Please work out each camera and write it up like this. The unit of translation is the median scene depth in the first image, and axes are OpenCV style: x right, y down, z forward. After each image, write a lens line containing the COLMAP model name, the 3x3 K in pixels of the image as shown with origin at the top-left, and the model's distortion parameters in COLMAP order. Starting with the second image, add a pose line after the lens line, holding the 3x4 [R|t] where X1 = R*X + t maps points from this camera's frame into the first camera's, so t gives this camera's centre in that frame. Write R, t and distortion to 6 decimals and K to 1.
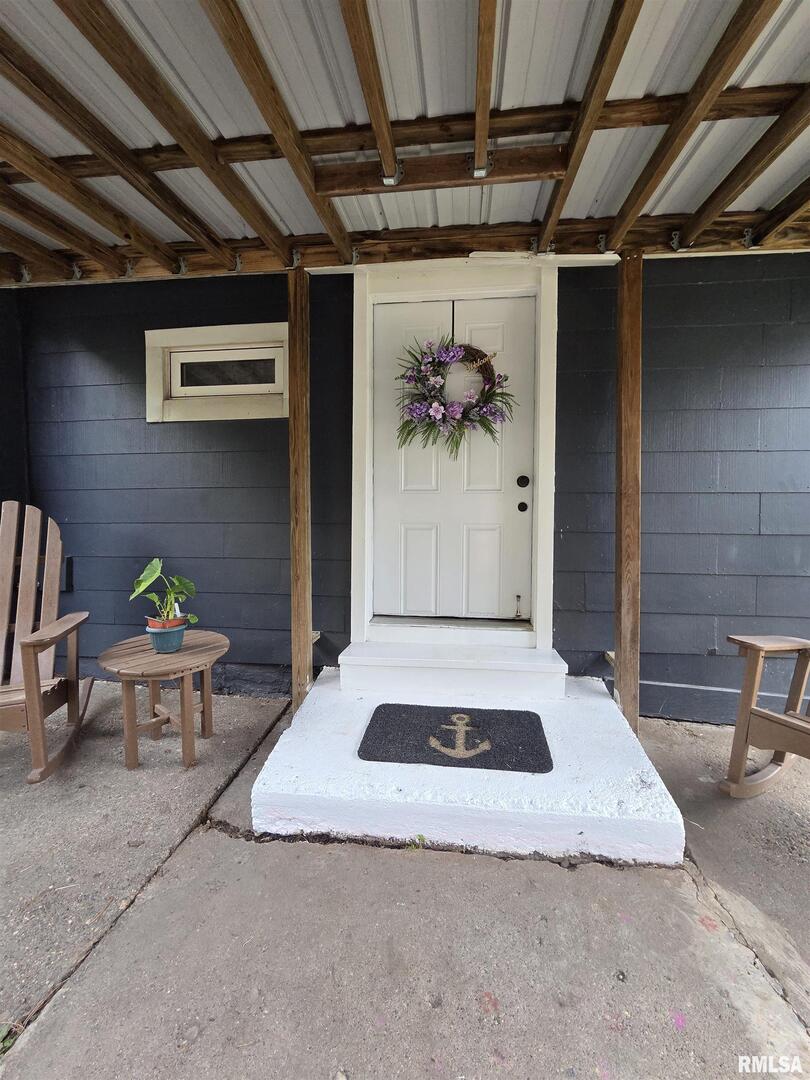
lens RADIAL K [[442.0, 0, 405.0], [0, 442.0, 540.0], [0, 0, 1]] dist [-0.000622, 0.006848]
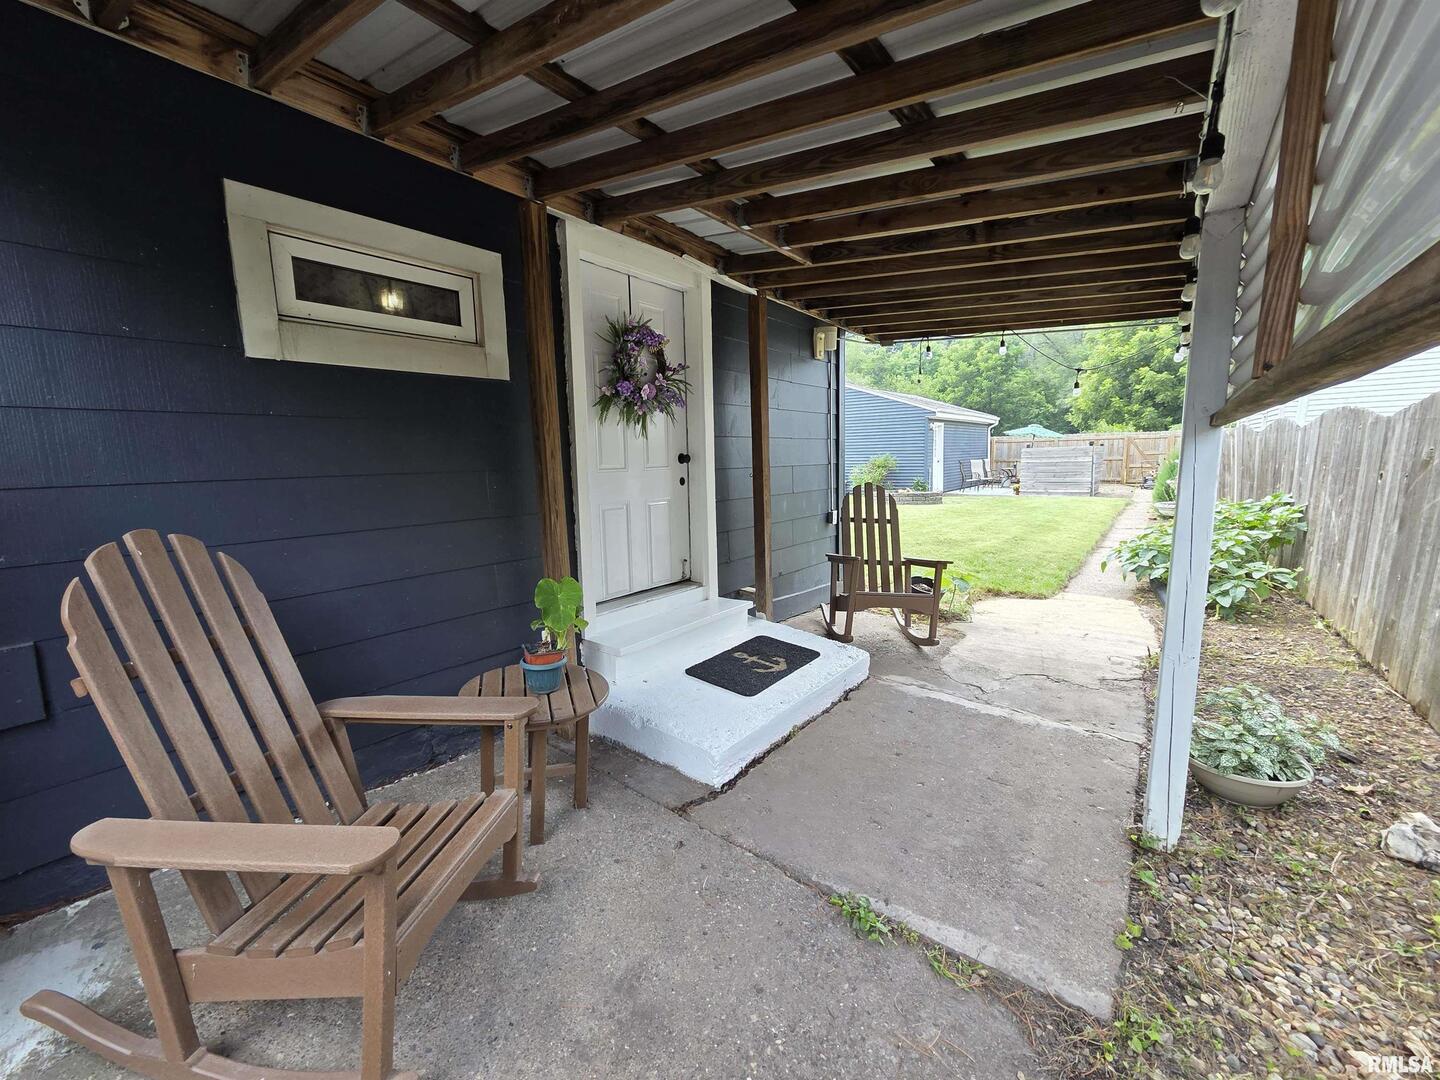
lens RADIAL K [[573.9, 0, 720.0], [0, 573.9, 540.0], [0, 0, 1]] dist [0.020749, -0.000291]
pose [[0.529647, -0.134343, 0.837512, -1.019280], [0.076074, 0.990922, 0.110841, -0.088205], [-0.844800, 0.005007, 0.535059, 0.145645]]
